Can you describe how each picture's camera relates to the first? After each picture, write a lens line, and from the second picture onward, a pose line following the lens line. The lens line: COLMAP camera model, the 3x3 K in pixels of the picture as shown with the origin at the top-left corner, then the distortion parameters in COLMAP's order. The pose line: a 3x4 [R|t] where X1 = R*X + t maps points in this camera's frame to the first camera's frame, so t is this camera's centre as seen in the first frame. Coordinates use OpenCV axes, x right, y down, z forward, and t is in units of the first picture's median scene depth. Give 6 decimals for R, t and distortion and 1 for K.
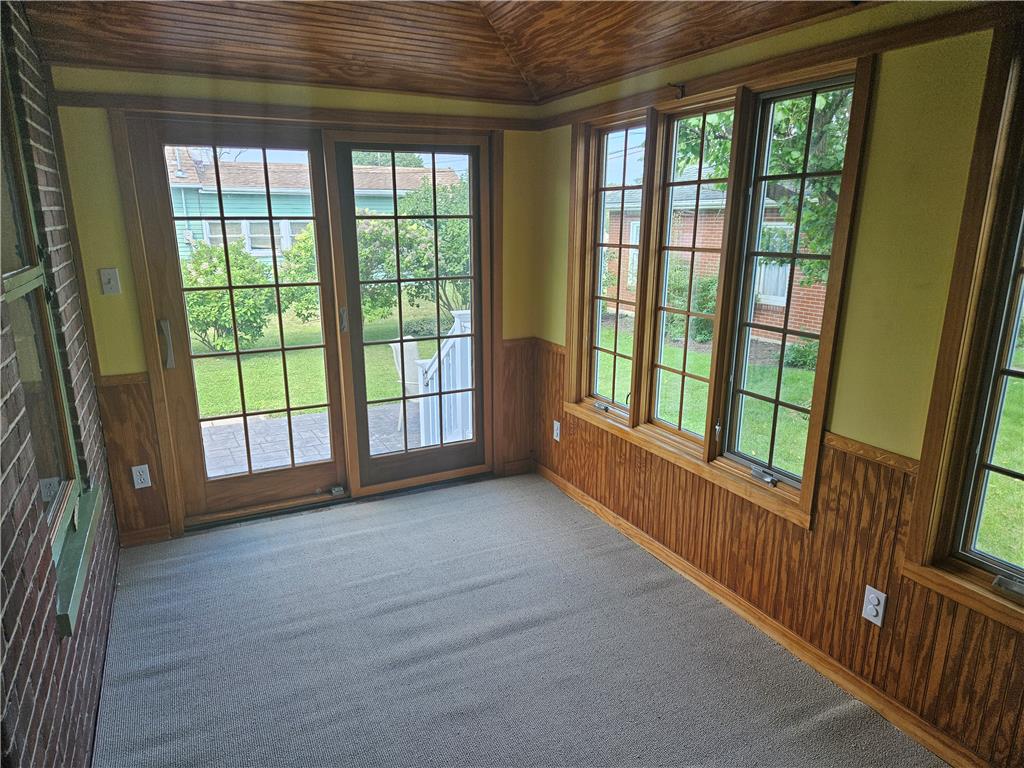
lens RADIAL K [[682.3, 0, 501.0], [0, 682.3, 393.5], [0, 0, 1]] dist [0.079675, -0.063336]
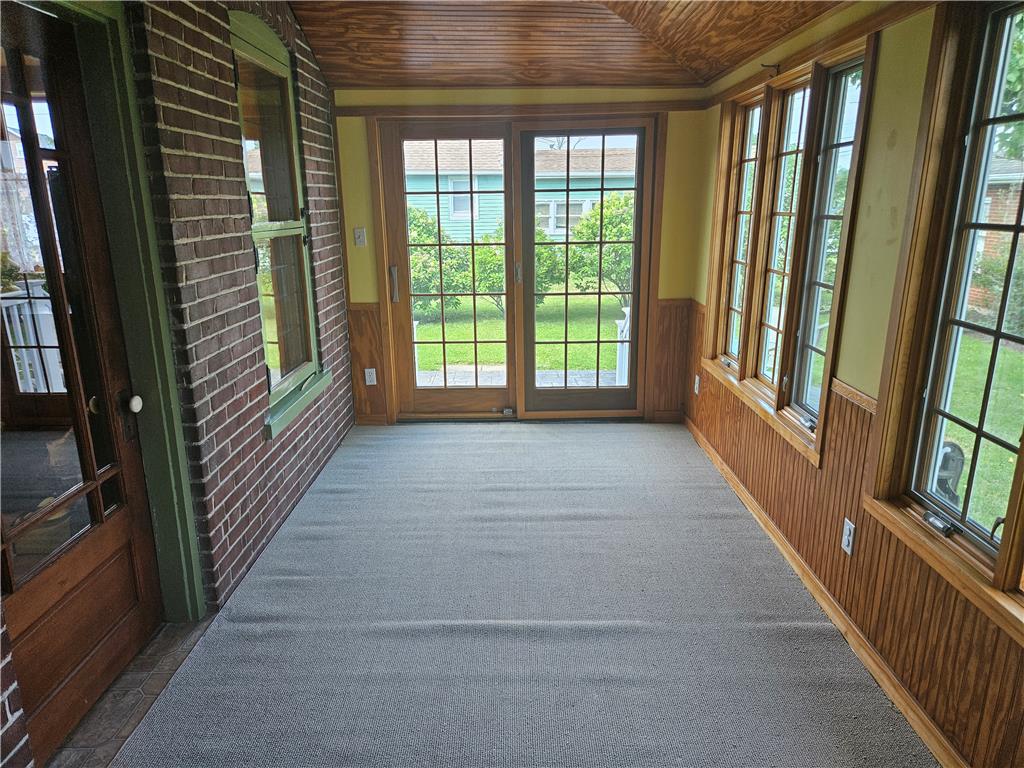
lens RADIAL K [[682.3, 0, 508.4], [0, 682.3, 375.9], [0, 0, 1]] dist [0.079675, -0.063336]
pose [[0.899729, 0.105004, -0.423629, 0.325356], [-0.105182, 0.994186, 0.023034, 0.056233], [0.423584, 0.023834, 0.905543, -0.143709]]
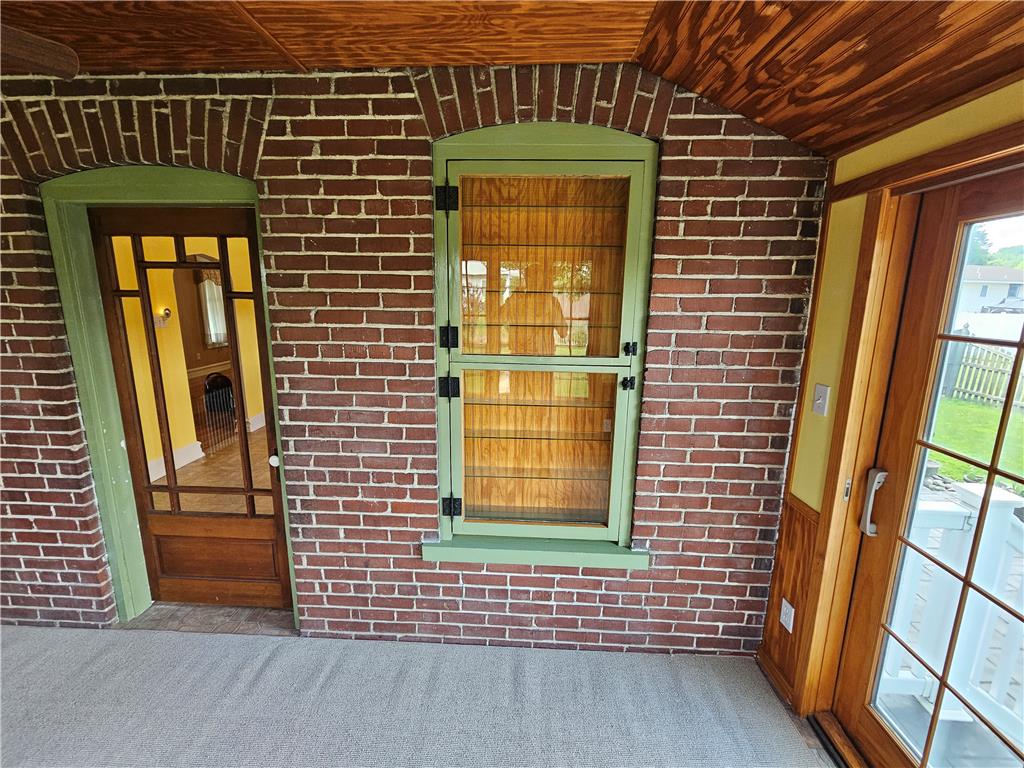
lens RADIAL K [[422.2, 0, 504.1], [0, 422.2, 376.2], [0, 0, 1]] dist [-0.002199, 0.000115]
pose [[-0.466774, 0.173584, -0.867174, 0.054411], [-0.233195, 0.921688, 0.310018, -0.238414], [0.853078, 0.346929, -0.389741, 0.799896]]
